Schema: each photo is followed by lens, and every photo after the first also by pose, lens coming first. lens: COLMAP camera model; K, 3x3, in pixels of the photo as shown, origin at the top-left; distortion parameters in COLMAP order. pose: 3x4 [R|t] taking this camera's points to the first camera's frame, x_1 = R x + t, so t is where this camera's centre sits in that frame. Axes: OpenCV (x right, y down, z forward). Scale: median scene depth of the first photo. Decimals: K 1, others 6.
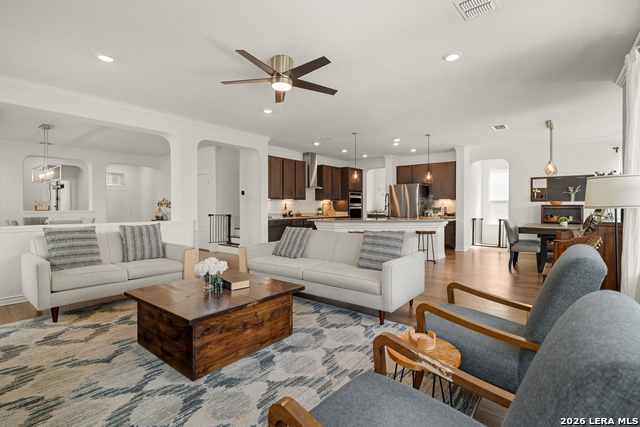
lens RADIAL K [[319.0, 0, 319.4], [0, 319.0, 211.6], [0, 0, 1]] dist [-0.000063, -0.000096]
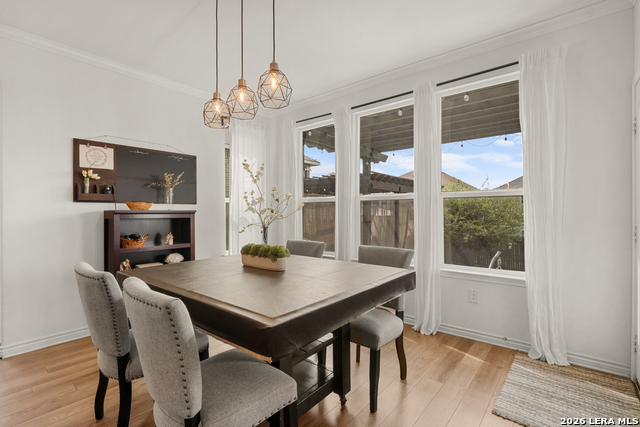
lens RADIAL K [[298.1, 0, 319.8], [0, 298.1, 209.8], [0, 0, 1]] dist [-0.011023, -0.000009]
pose [[0.011421, 0.005704, 0.999919, 0.279460], [0.022120, 0.999738, -0.005956, -0.011907], [-0.999690, 0.022186, 0.011292, 0.621517]]
